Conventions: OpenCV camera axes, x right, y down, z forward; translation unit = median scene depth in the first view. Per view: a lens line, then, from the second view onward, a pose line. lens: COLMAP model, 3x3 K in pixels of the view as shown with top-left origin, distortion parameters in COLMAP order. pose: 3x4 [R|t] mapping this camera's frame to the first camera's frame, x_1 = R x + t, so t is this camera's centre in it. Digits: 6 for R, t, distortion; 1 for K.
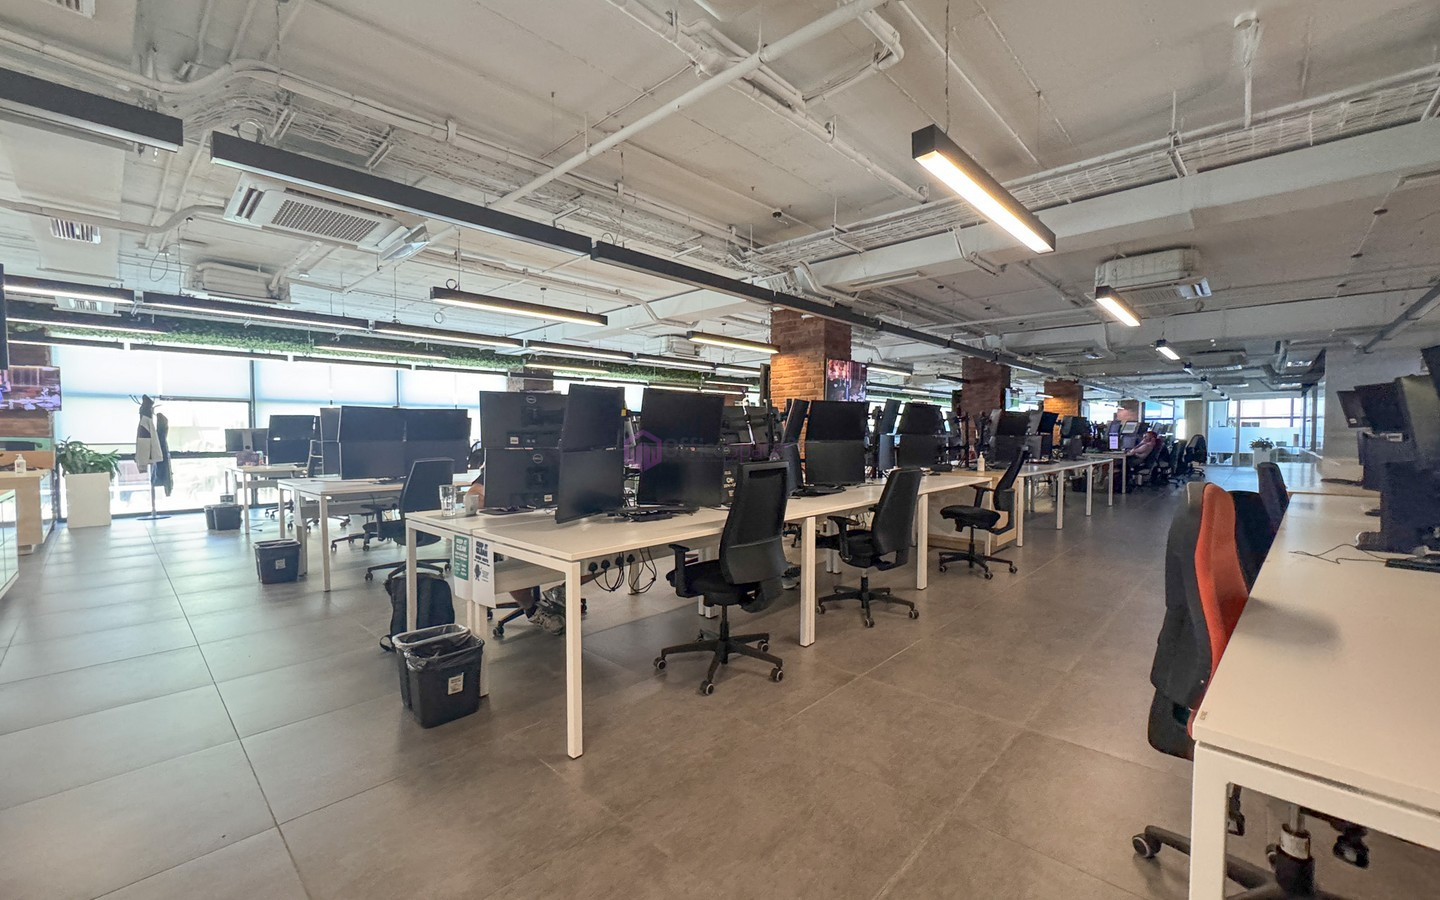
lens RADIAL K [[591.2, 0, 718.8], [0, 591.2, 452.1], [0, 0, 1]] dist [0.001094, 0.000474]
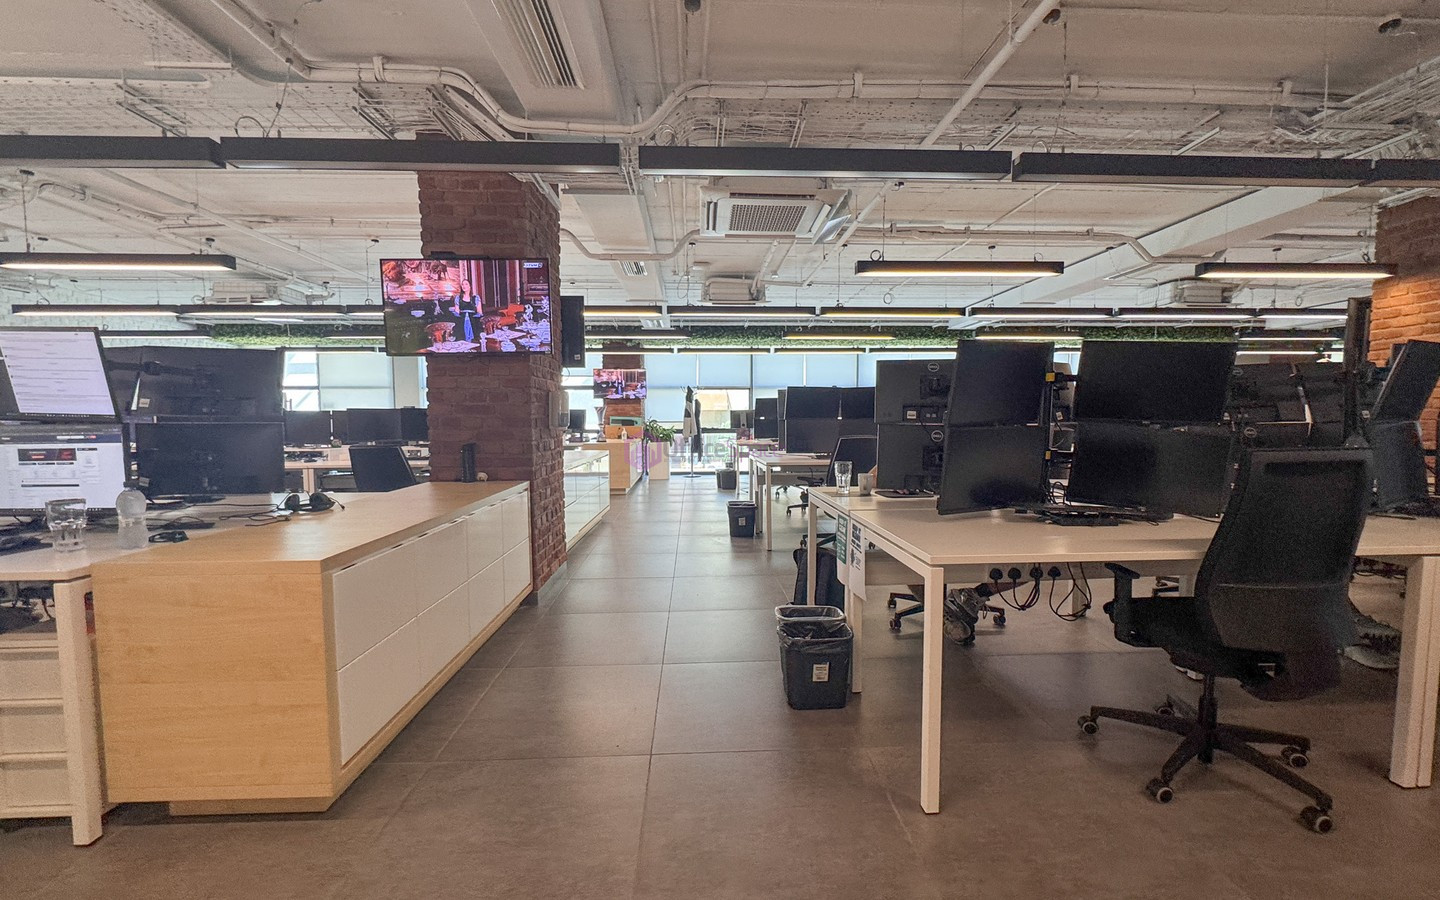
lens RADIAL K [[582.5, 0, 722.0], [0, 582.5, 453.4], [0, 0, 1]] dist [-0.002541, -0.000151]
pose [[0.719495, 0.041259, -0.693271, 0.043319], [-0.019304, 0.999036, 0.039423, 0.007136], [0.694229, -0.014982, 0.719598, 0.145553]]
